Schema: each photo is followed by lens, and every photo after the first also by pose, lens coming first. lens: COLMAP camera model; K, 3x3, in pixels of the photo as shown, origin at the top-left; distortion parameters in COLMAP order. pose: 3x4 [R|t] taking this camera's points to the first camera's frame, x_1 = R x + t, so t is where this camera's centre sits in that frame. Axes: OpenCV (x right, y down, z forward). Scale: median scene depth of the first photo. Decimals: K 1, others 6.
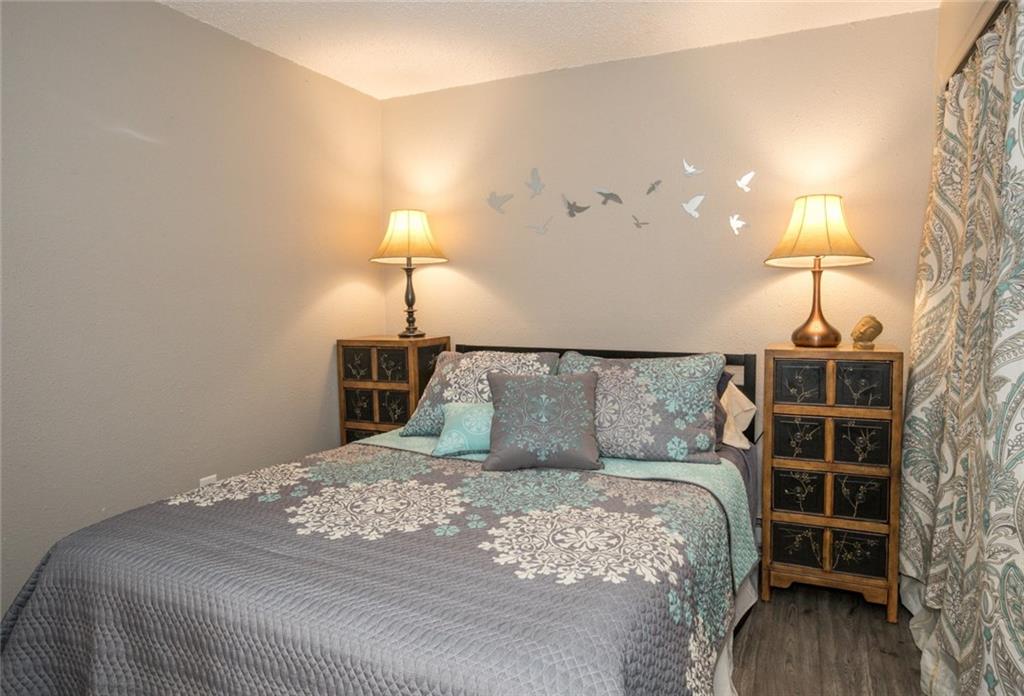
lens RADIAL K [[640.4, 0, 512.0], [0, 640.4, 348.0], [0, 0, 1]] dist [-0.025716, 0.000964]
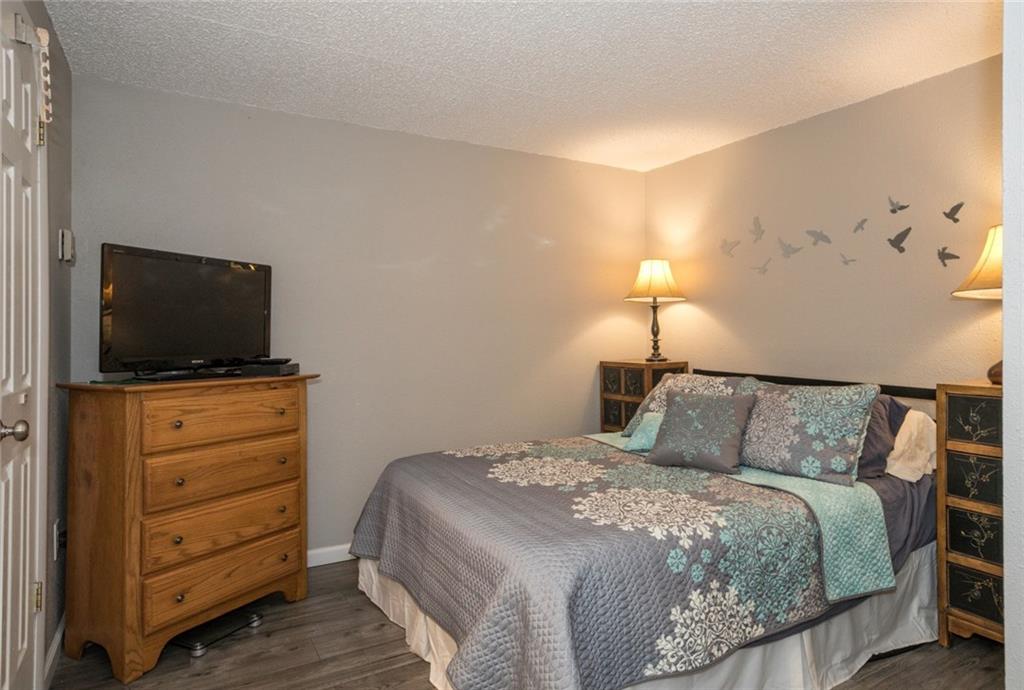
lens RADIAL K [[601.7, 0, 512.3], [0, 601.7, 341.6], [0, 0, 1]] dist [0.003866, 0.002207]
pose [[0.816686, 0.016859, -0.576837, 0.393742], [-0.047905, 0.998104, -0.038653, 0.004625], [0.575091, 0.059201, 0.815944, -0.150370]]
